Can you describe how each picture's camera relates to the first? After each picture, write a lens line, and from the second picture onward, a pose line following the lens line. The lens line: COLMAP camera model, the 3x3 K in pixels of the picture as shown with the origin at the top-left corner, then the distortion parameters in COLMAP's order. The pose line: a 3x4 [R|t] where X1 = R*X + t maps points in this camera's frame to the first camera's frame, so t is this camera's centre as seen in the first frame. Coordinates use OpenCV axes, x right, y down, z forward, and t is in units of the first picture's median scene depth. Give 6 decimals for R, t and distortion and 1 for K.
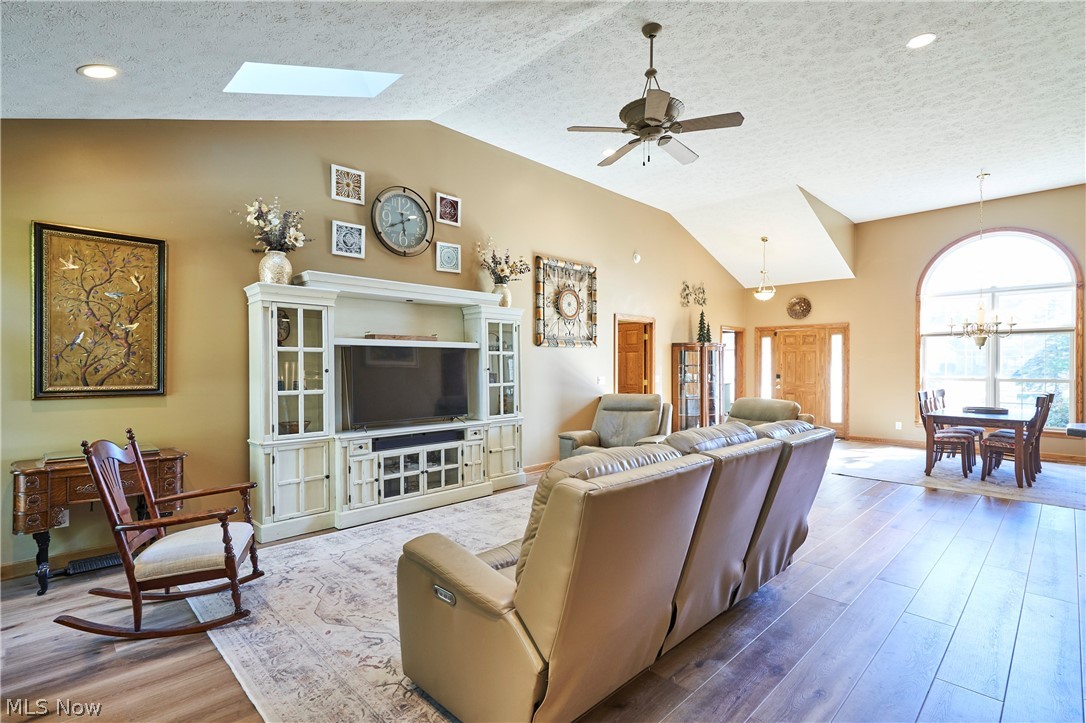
lens RADIAL K [[506.1, 0, 542.7], [0, 506.1, 365.7], [0, 0, 1]] dist [-0.000503, 0.000055]
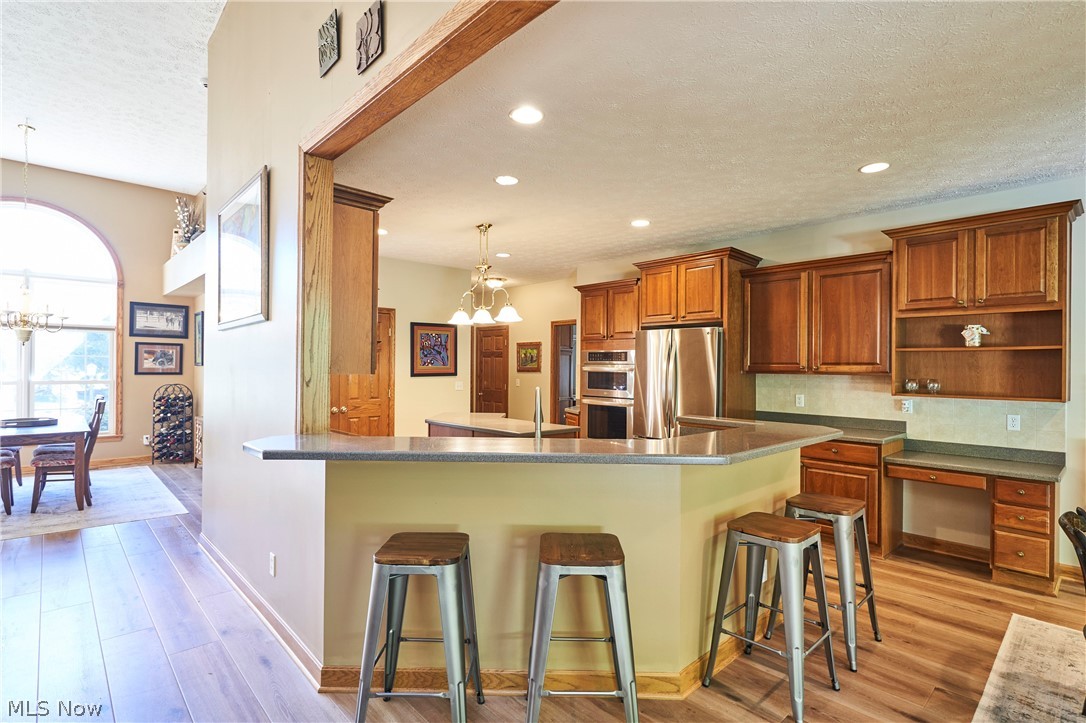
lens RADIAL K [[526.3, 0, 540.1], [0, 526.3, 366.4], [0, 0, 1]] dist [-0.003472, -0.000482]
pose [[0.017904, -0.000282, 0.999840, 0.068878], [-0.007849, 0.999969, 0.000423, -0.007250], [-0.999809, -0.007855, 0.017902, 0.199152]]
